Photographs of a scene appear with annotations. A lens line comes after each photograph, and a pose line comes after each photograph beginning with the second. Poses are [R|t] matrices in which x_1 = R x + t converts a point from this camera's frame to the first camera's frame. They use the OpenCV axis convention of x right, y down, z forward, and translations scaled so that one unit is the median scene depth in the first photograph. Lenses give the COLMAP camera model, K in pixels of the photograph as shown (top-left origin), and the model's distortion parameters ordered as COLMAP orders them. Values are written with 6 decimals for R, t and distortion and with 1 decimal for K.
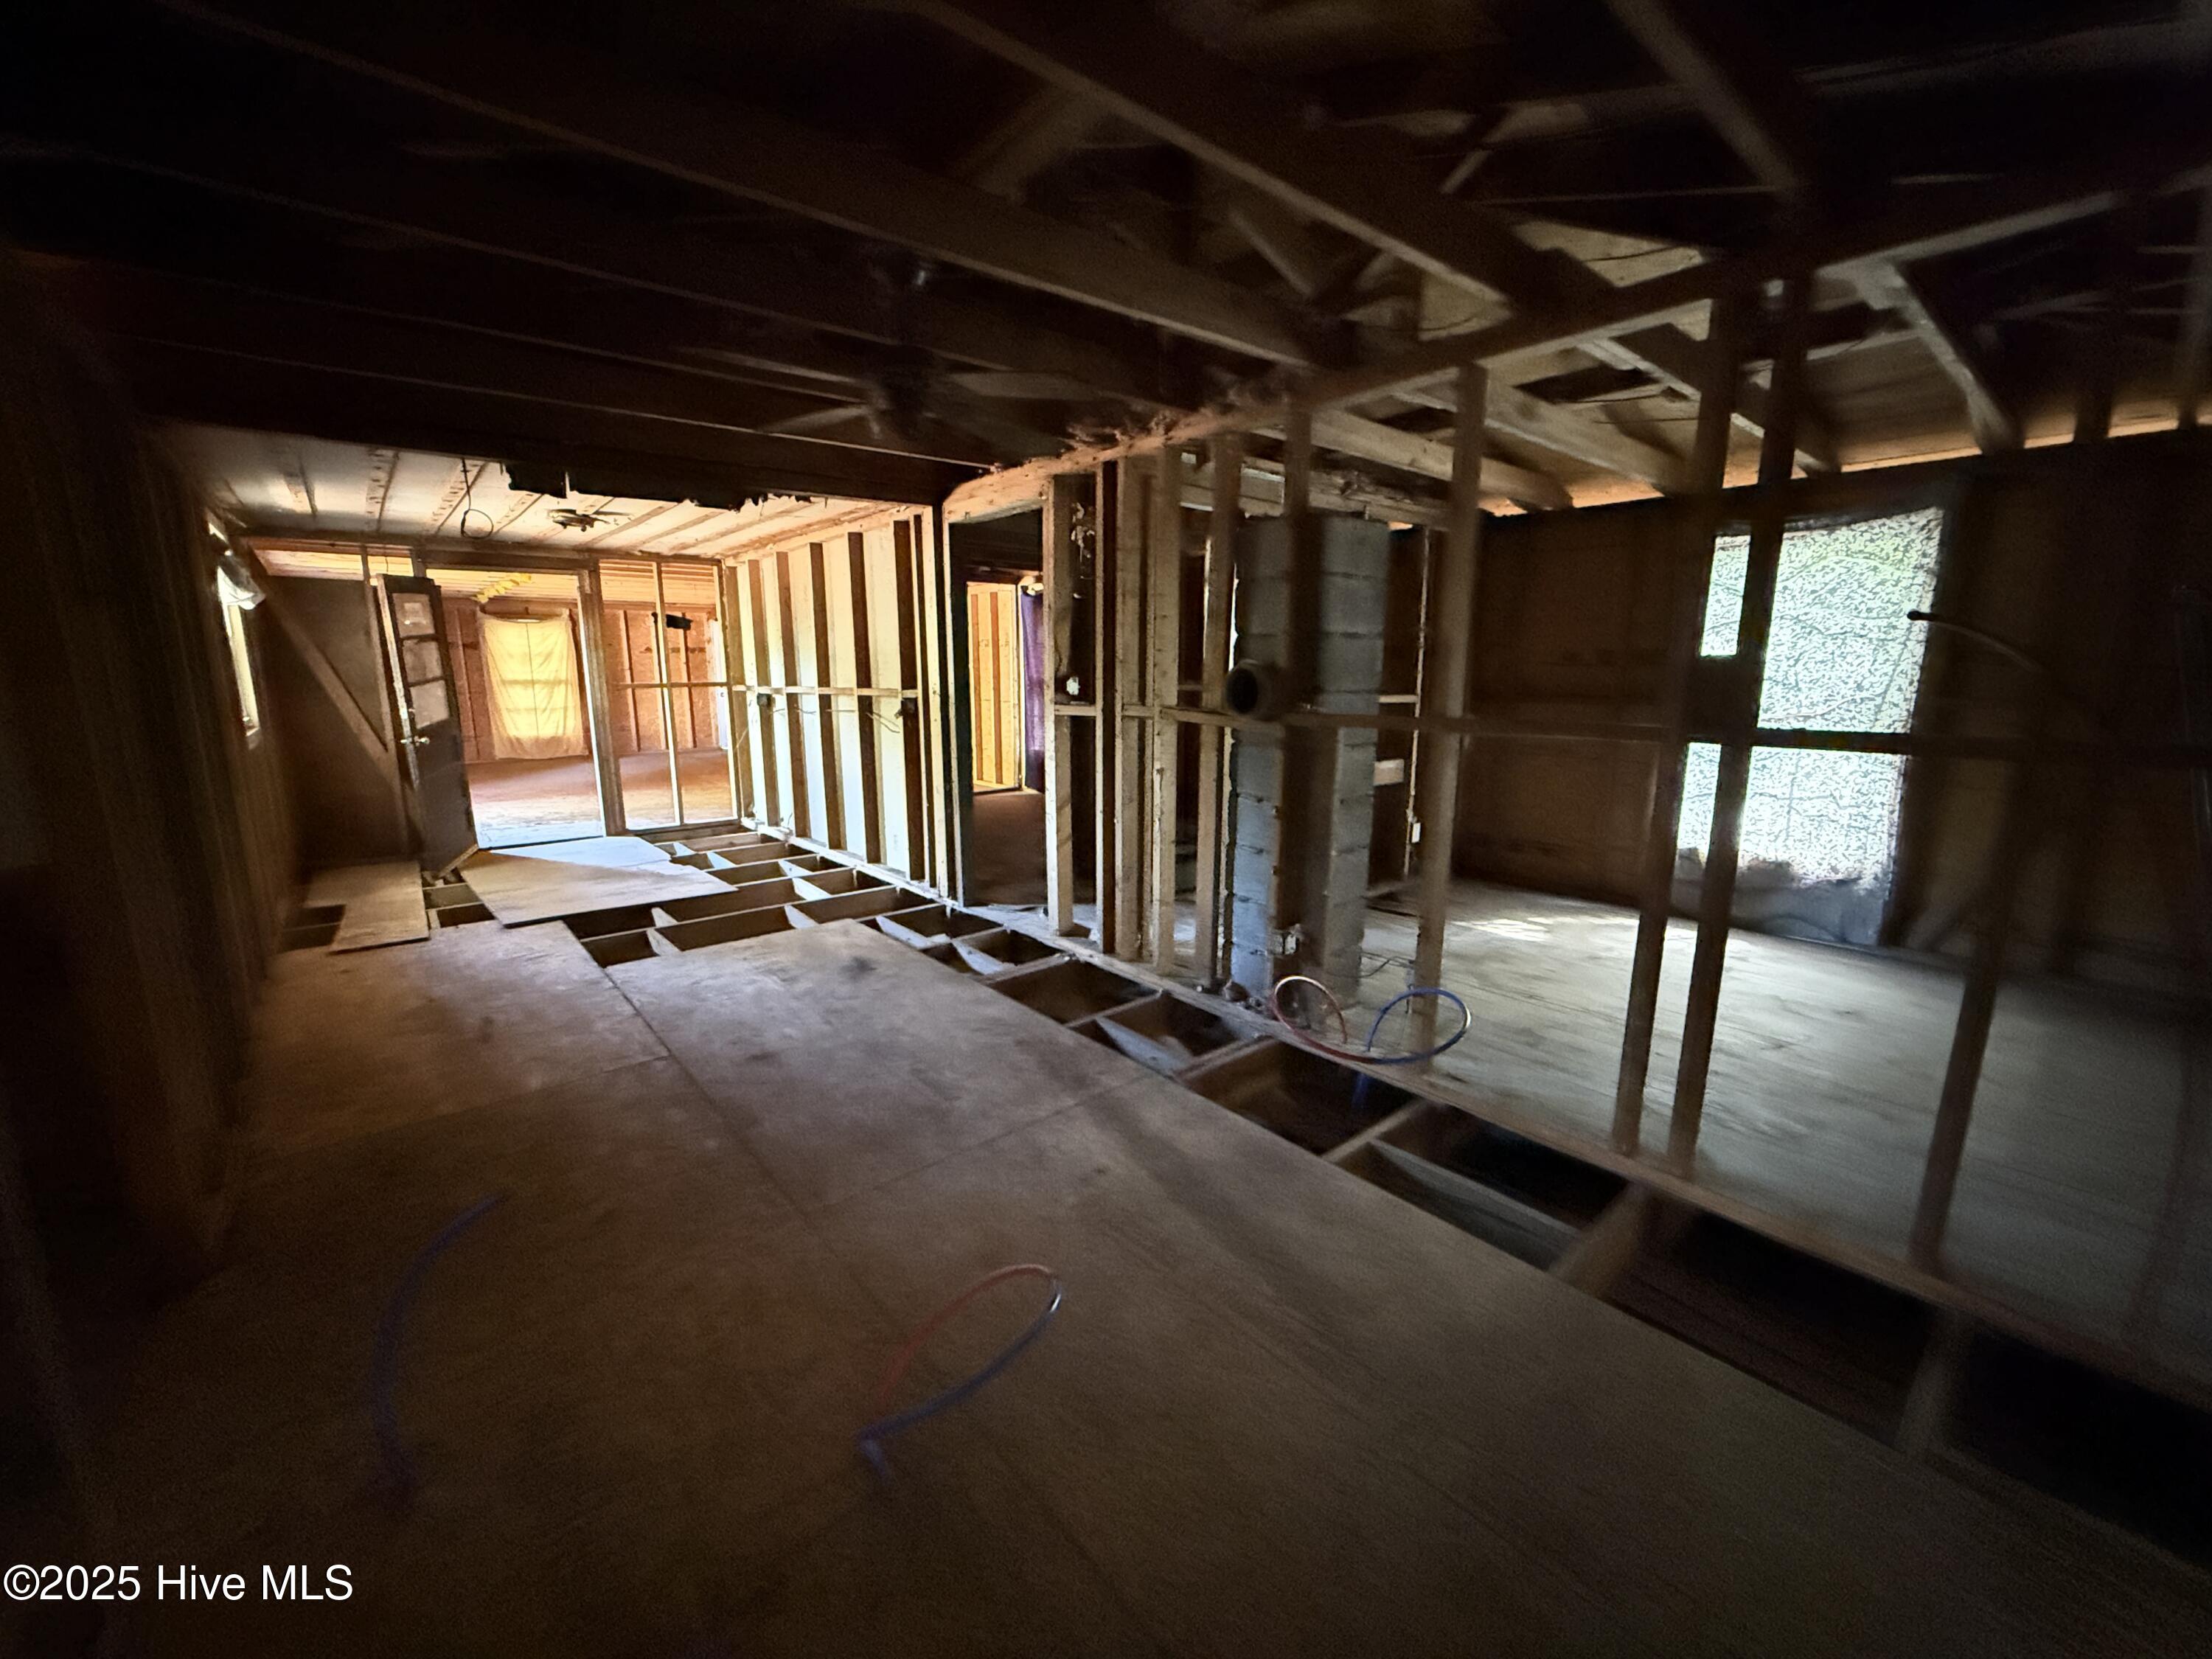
lens RADIAL K [[877.4, 0, 1100.6], [0, 877.4, 834.5], [0, 0, 1]] dist [-0.000313, -0.000086]
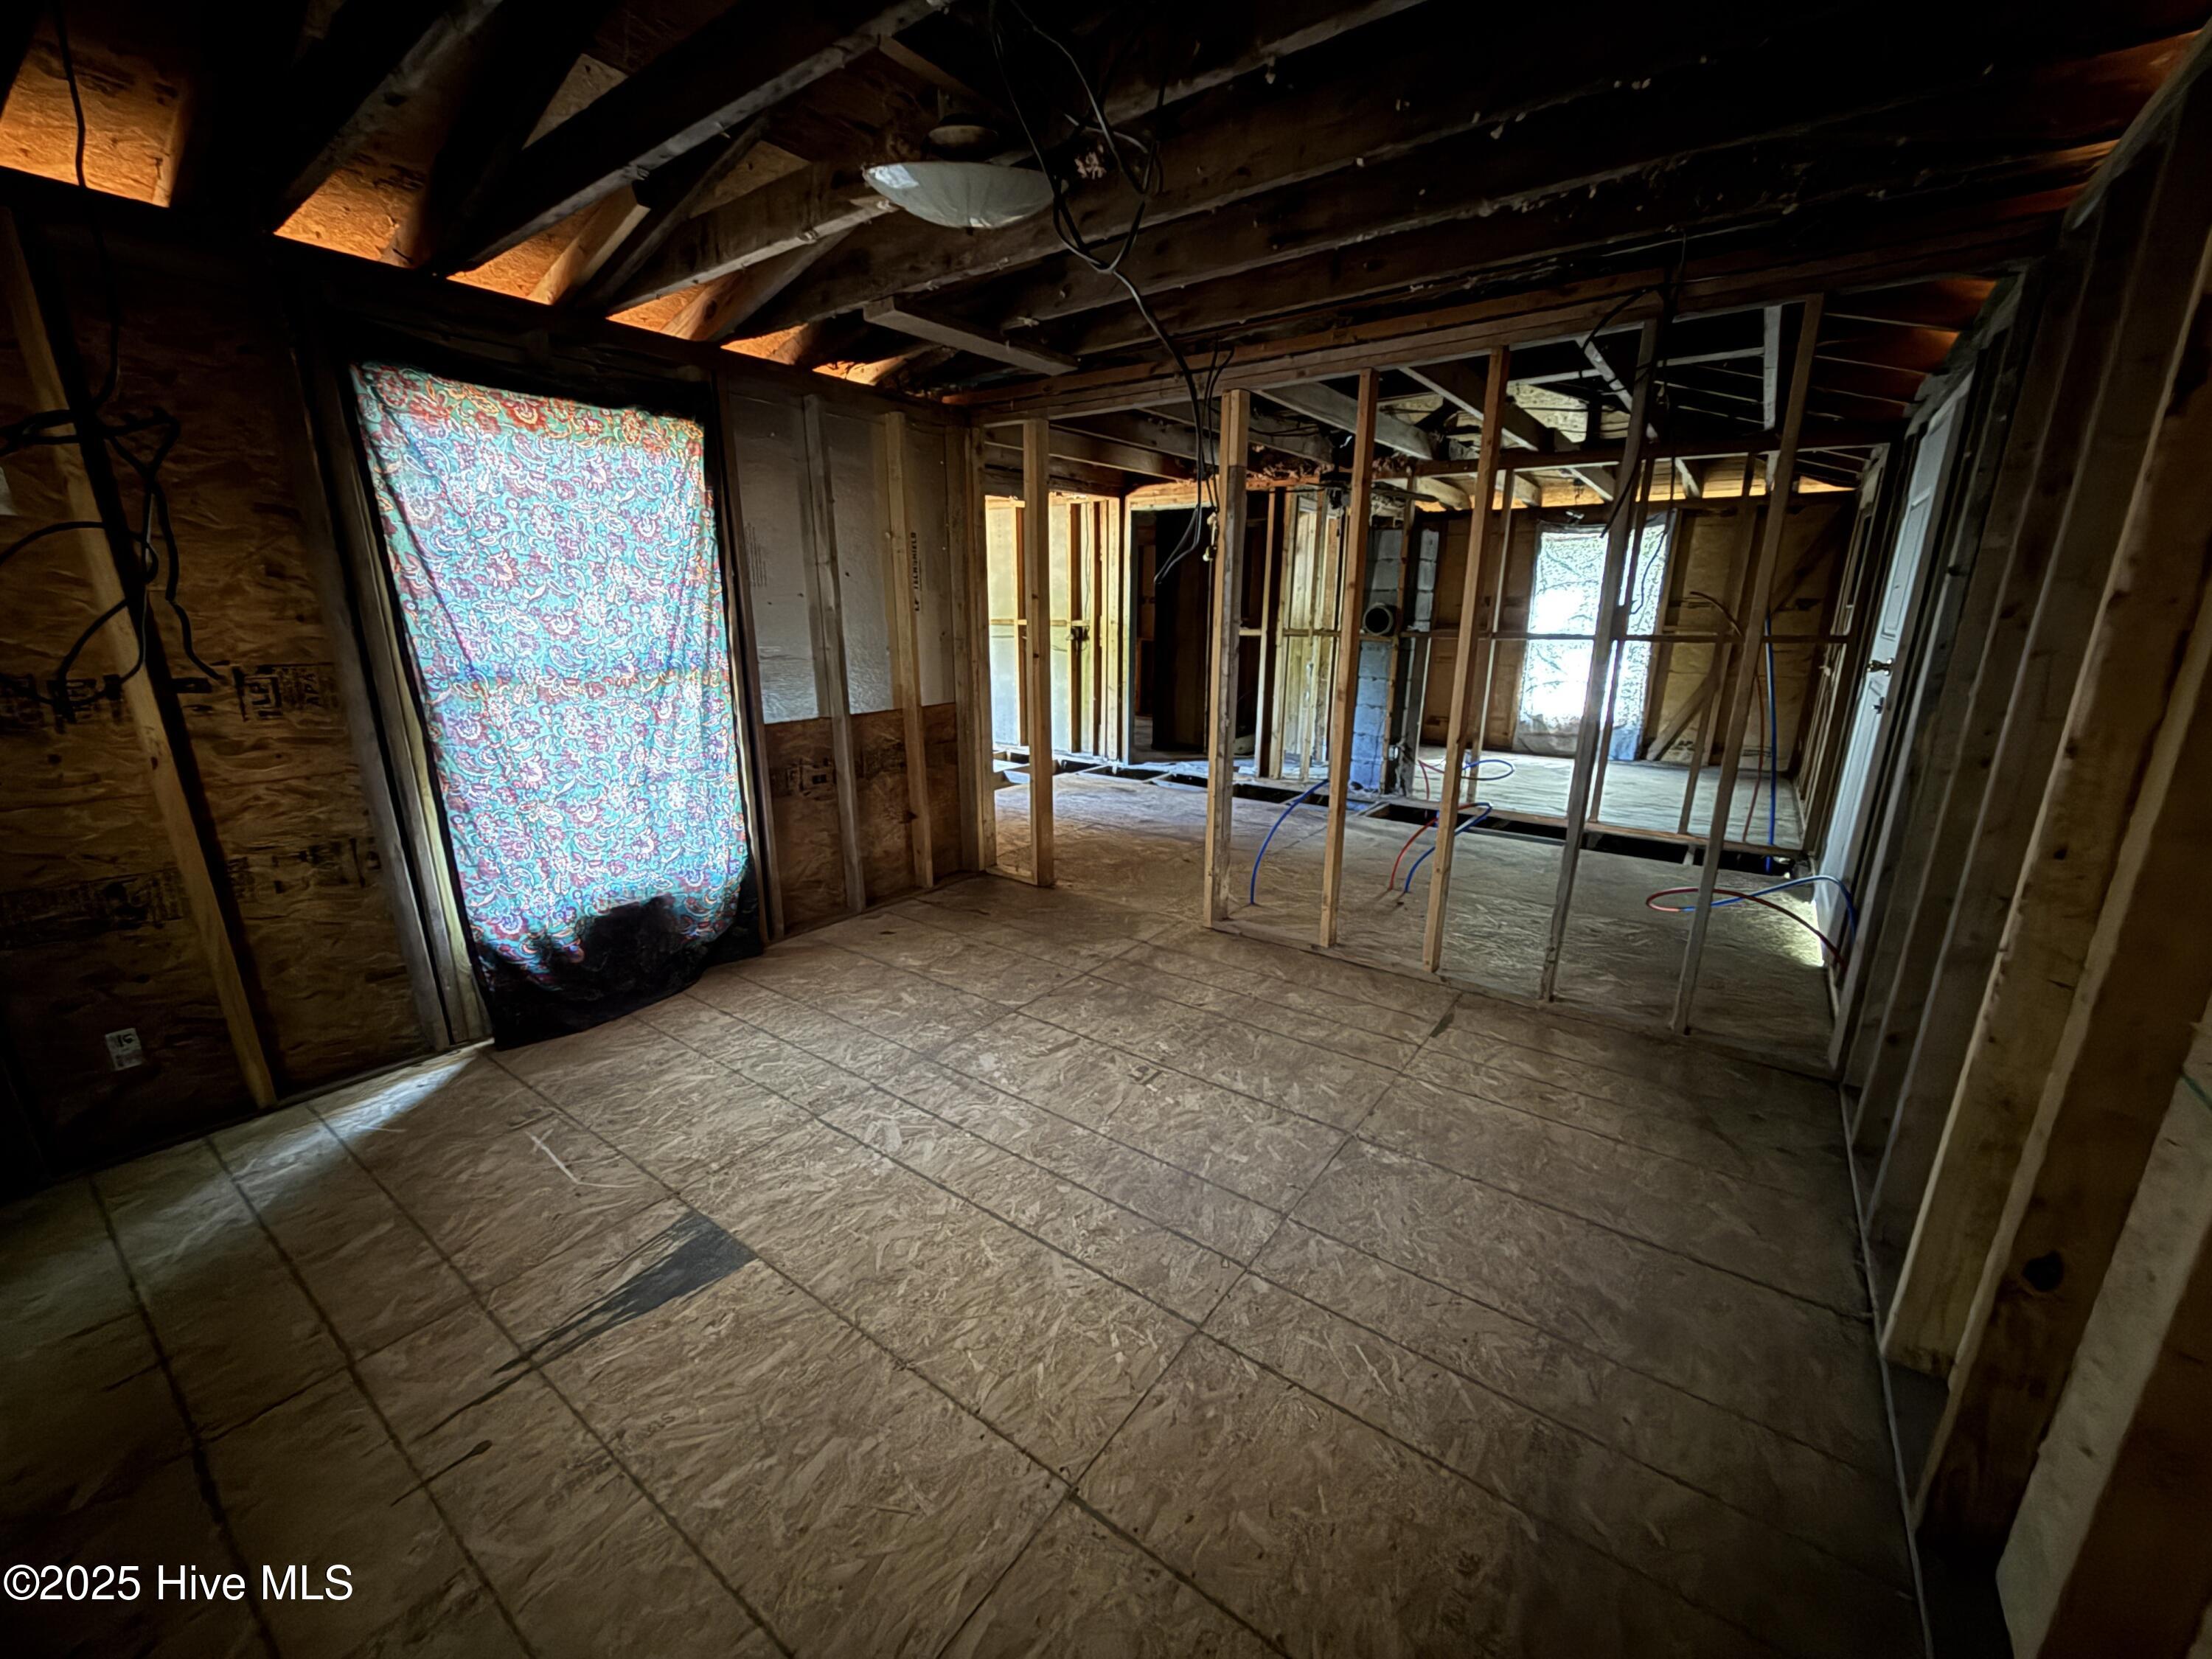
lens RADIAL K [[877.4, 0, 1105.4], [0, 877.4, 839.6], [0, 0, 1]] dist [-0.000313, -0.000086]
pose [[0.969502, -0.055222, 0.238782, -0.776306], [0.037711, 0.996295, 0.077297, 0.124906], [-0.242166, -0.065935, 0.967992, -0.645740]]
